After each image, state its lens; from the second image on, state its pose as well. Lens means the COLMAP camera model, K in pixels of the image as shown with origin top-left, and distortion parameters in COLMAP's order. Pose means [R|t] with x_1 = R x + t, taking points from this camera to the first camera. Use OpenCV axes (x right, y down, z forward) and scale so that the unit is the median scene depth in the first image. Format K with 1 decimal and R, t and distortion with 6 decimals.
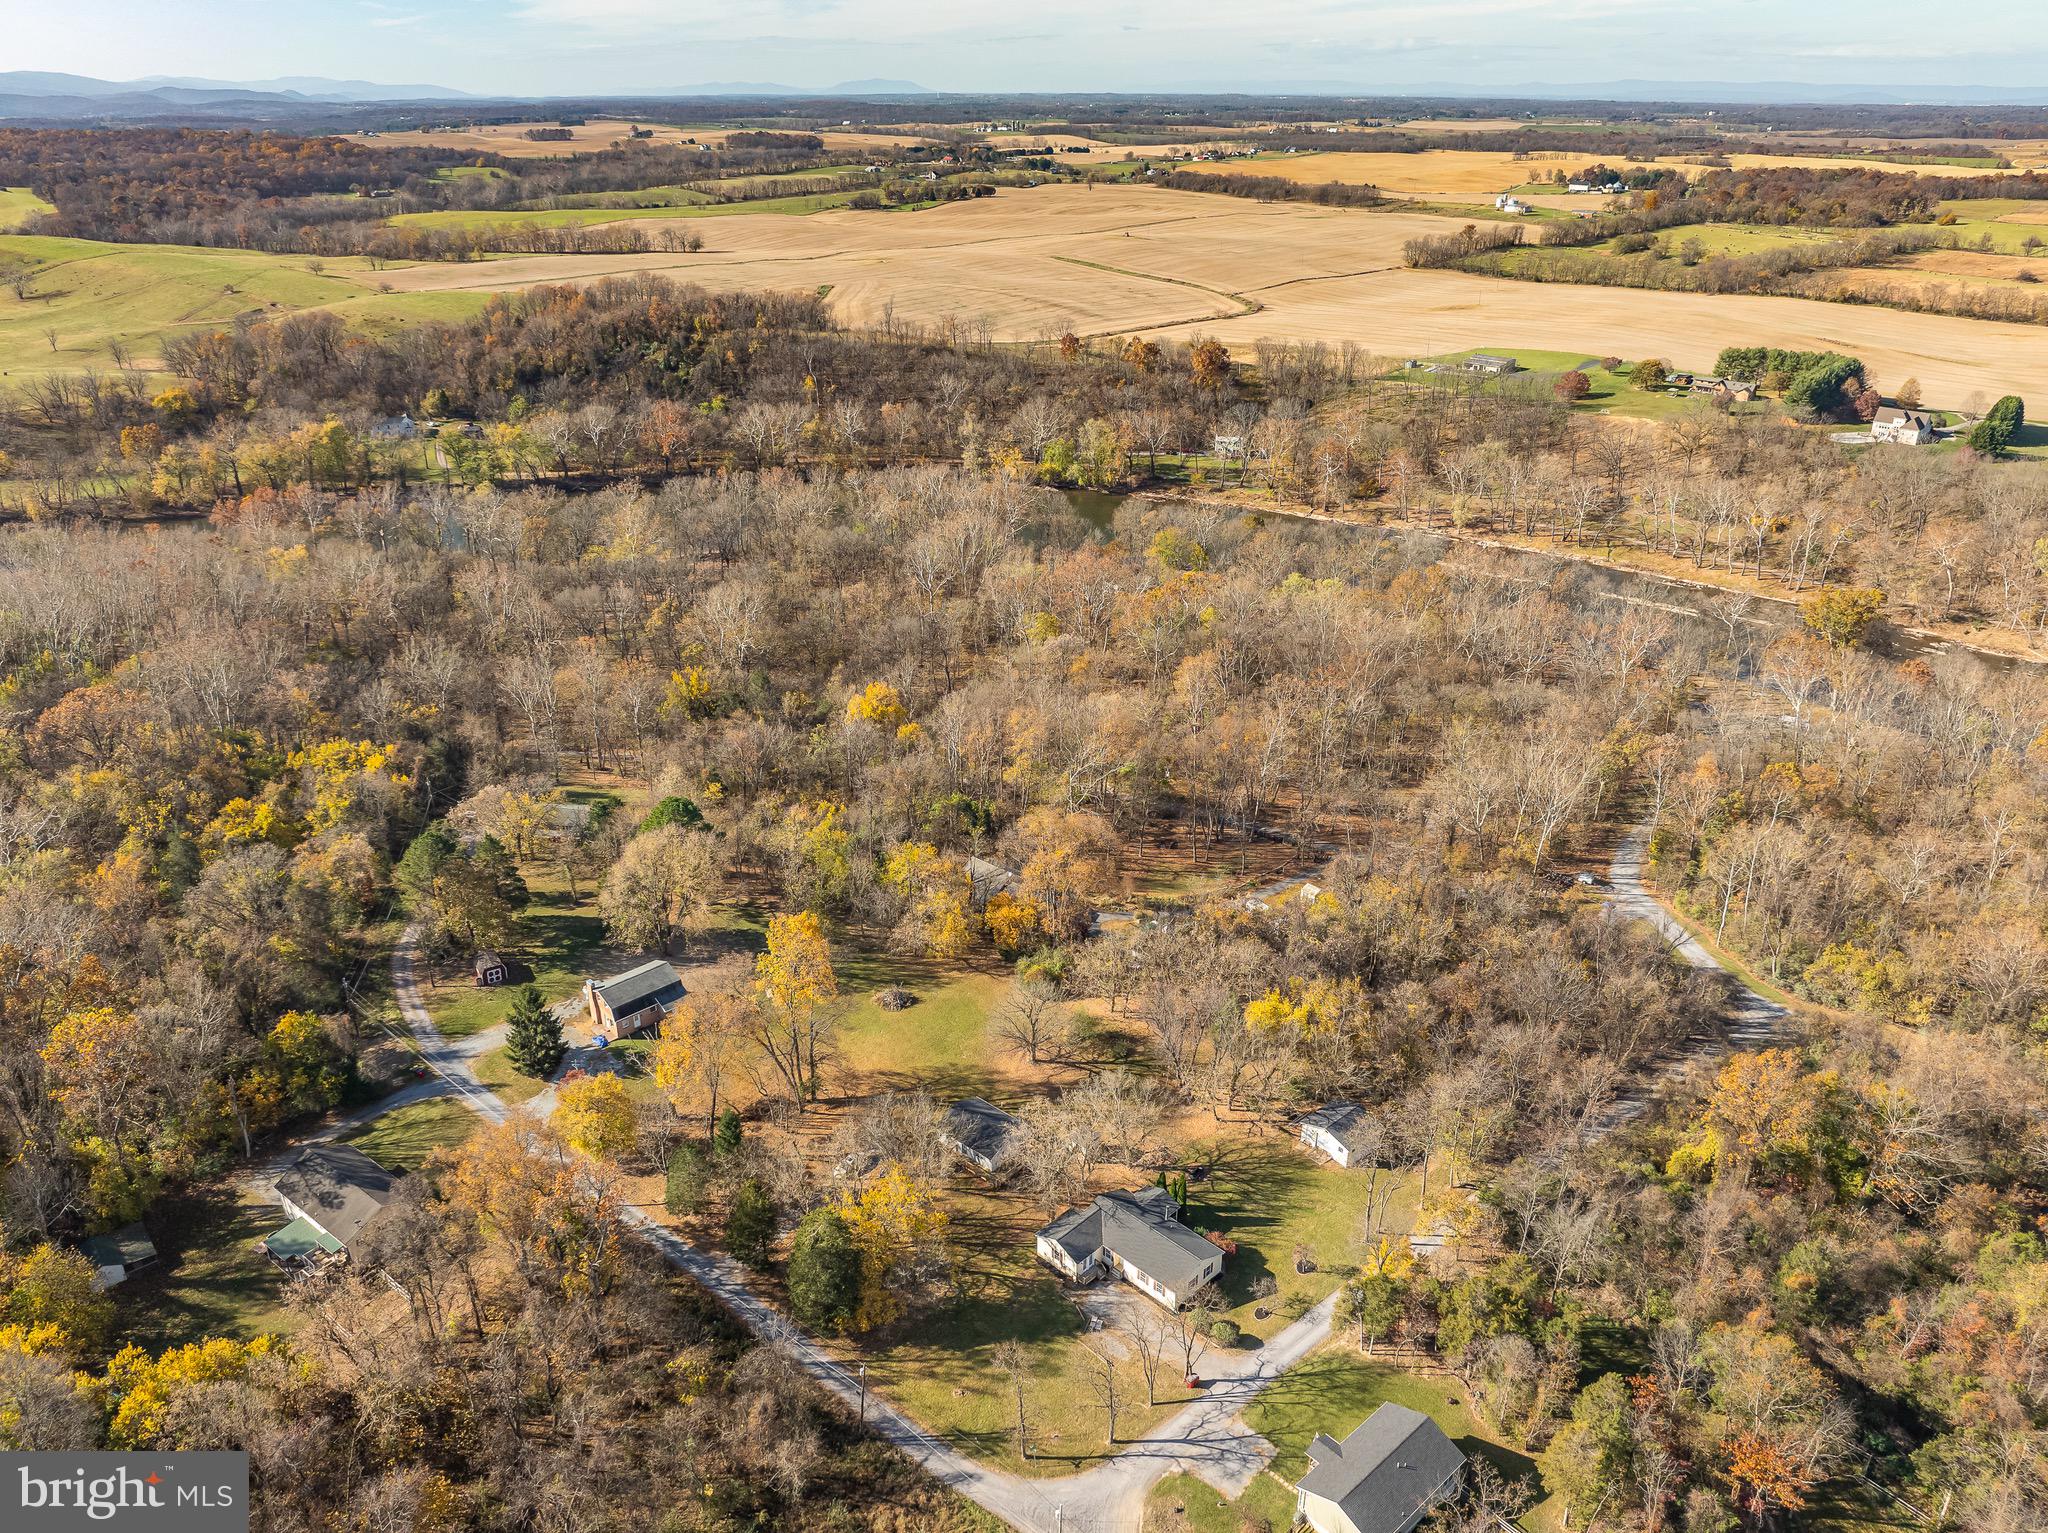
lens RADIAL K [[1454.5, 0, 1024.0], [0, 1454.5, 766.5], [0, 0, 1]] dist [-0.047759, 0.016088]
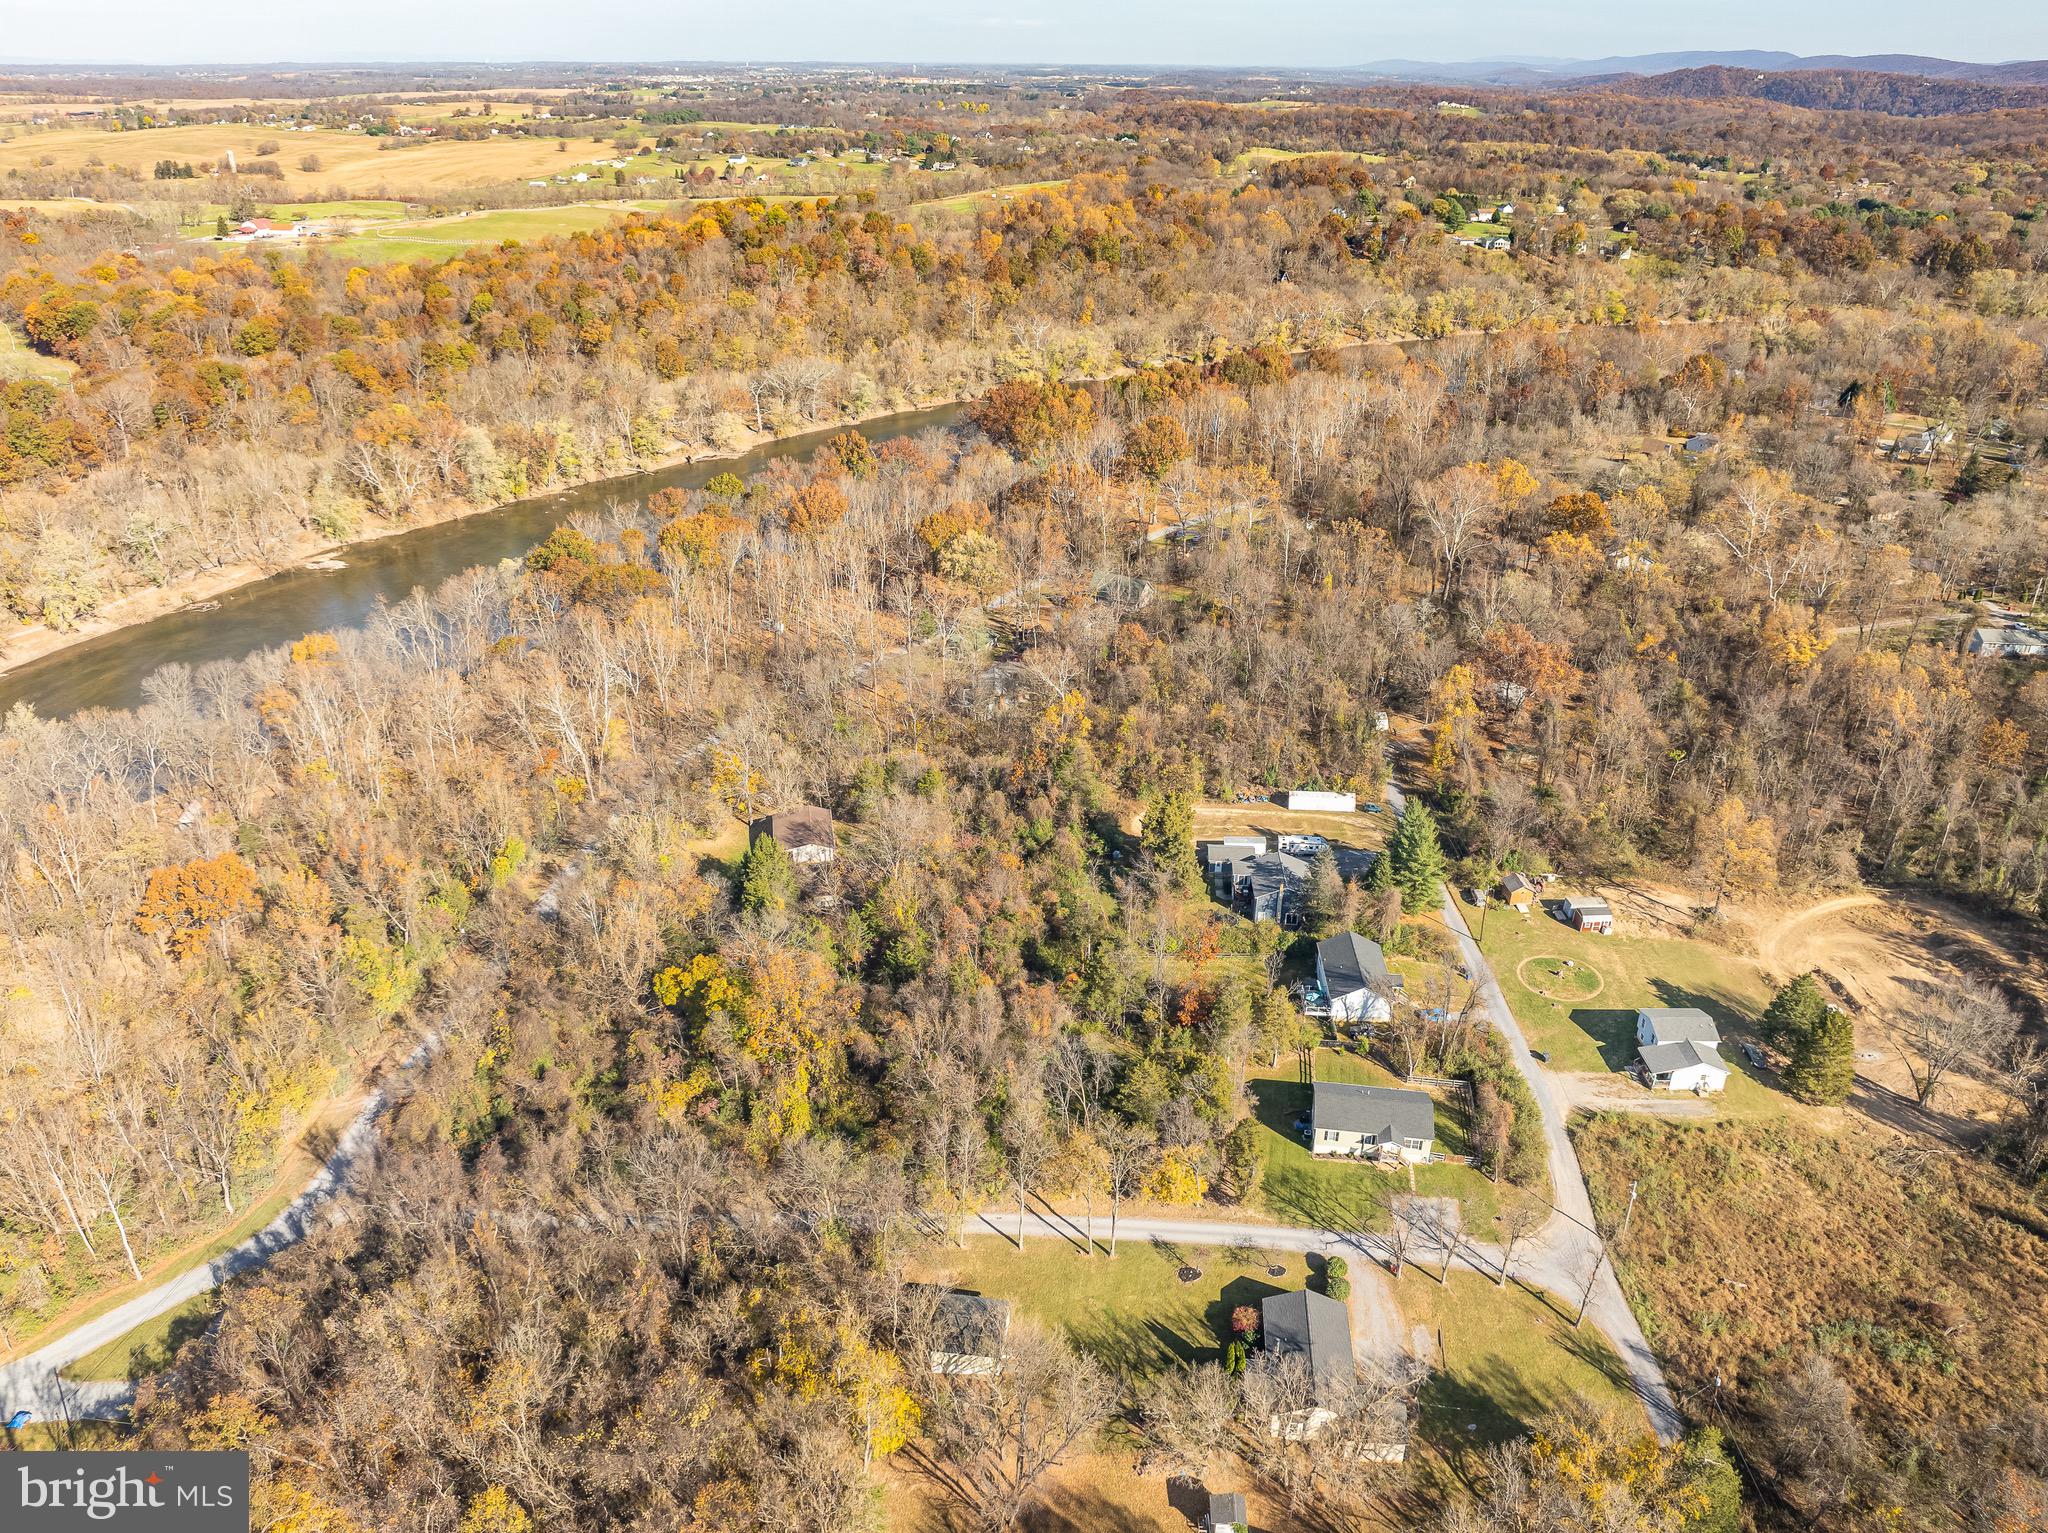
lens RADIAL K [[1454.5, 0, 1024.0], [0, 1454.5, 766.5], [0, 0, 1]] dist [-0.047759, 0.016088]
pose [[-0.634695, -0.350384, 0.688762, -0.079994], [0.324366, 0.688183, 0.648992, -0.156629], [-0.701391, 0.635324, -0.323133, 0.328554]]
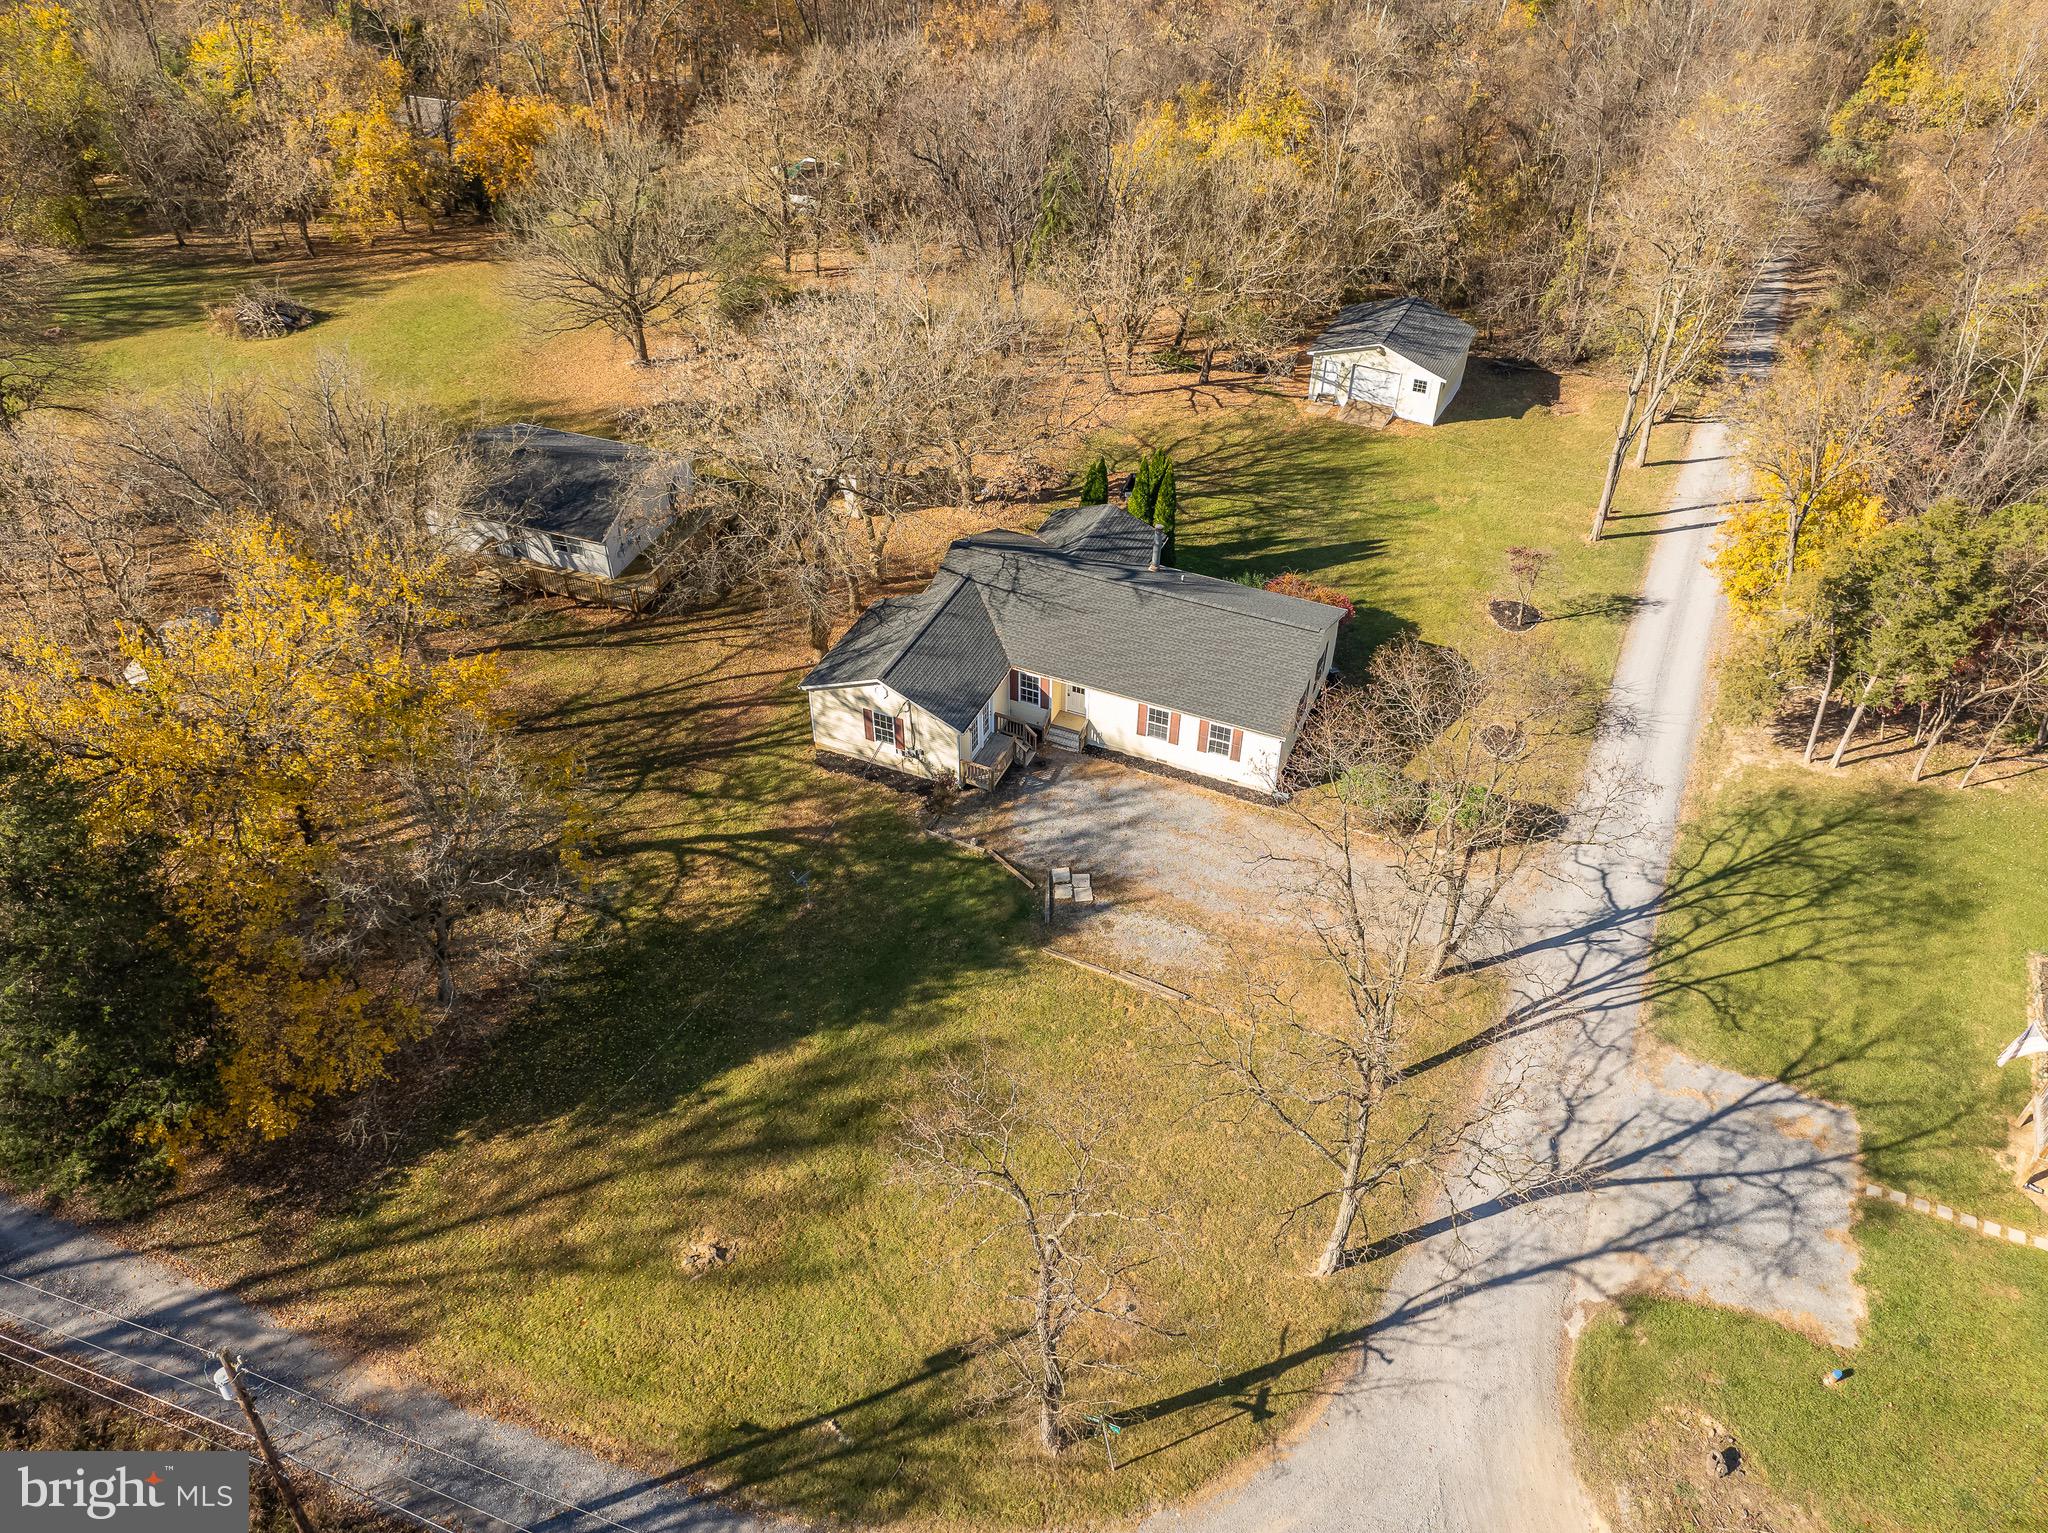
lens RADIAL K [[1454.5, 0, 1024.0], [0, 1454.5, 766.5], [0, 0, 1]] dist [-0.047759, 0.016088]
pose [[0.933588, -0.226272, 0.277875, -0.010823], [0.145434, 0.947944, 0.283285, 0.071822], [-0.327509, -0.224060, 0.917897, 0.191559]]
